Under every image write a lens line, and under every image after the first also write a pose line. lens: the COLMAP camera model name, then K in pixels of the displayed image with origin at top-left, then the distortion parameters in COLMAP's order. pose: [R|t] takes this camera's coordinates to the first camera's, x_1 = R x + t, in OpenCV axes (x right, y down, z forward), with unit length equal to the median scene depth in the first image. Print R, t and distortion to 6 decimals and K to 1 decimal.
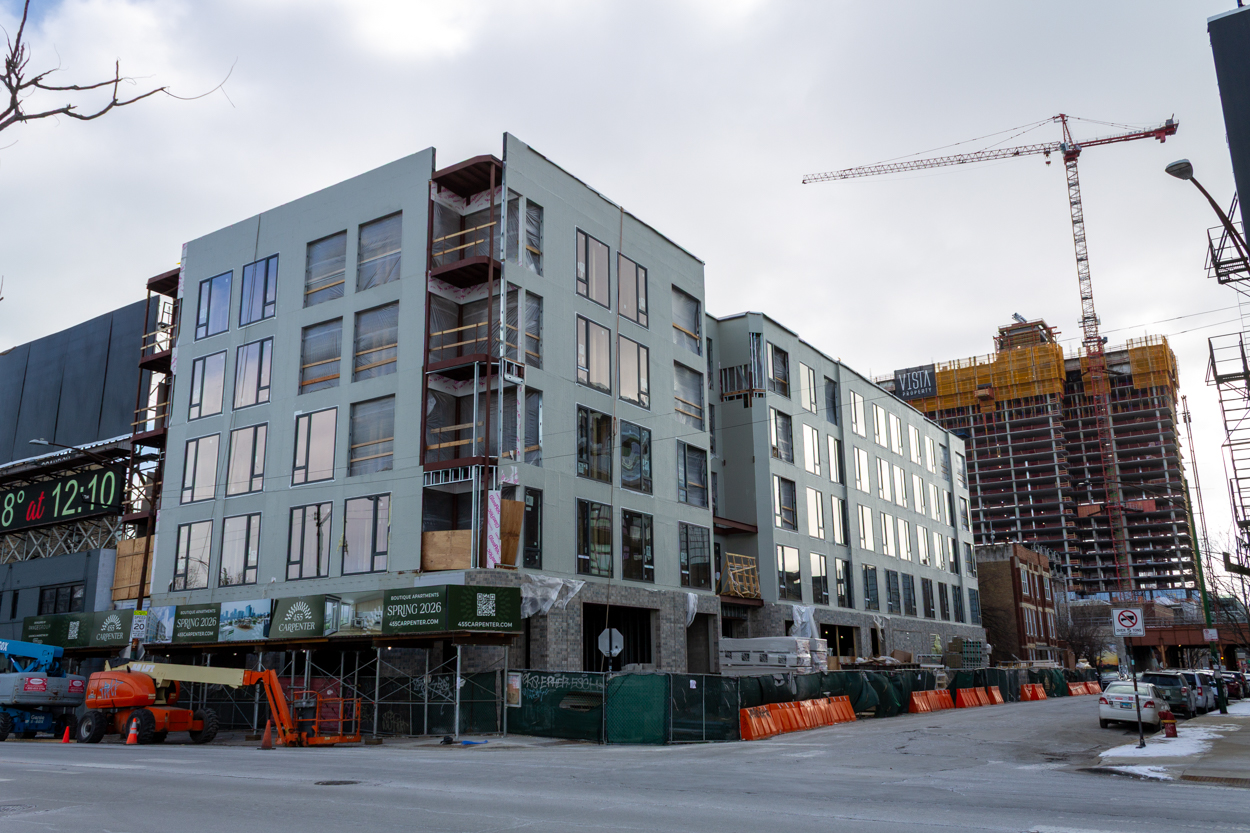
lens RADIAL K [[1021.2, 0, 622.0], [0, 1021.2, 426.0], [0, 0, 1]] dist [0.043509, -0.044629]
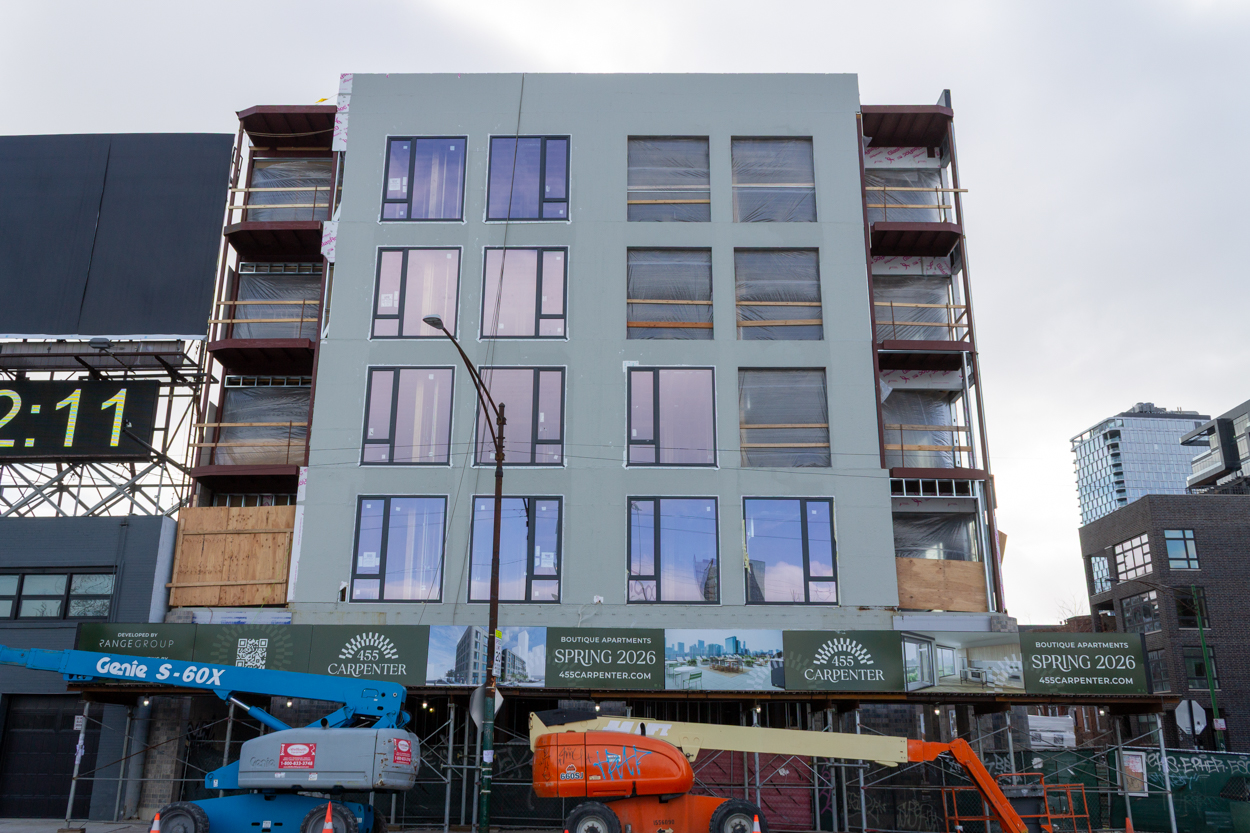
lens RADIAL K [[987.4, 0, 623.7], [0, 987.4, 452.3], [0, 0, 1]] dist [0.002473, 0.001301]
pose [[0.835086, 0.174648, 0.521660, -1.771427], [-0.147447, 0.984630, -0.093611, 0.295284], [-0.529991, 0.001256, 0.848002, 1.161848]]
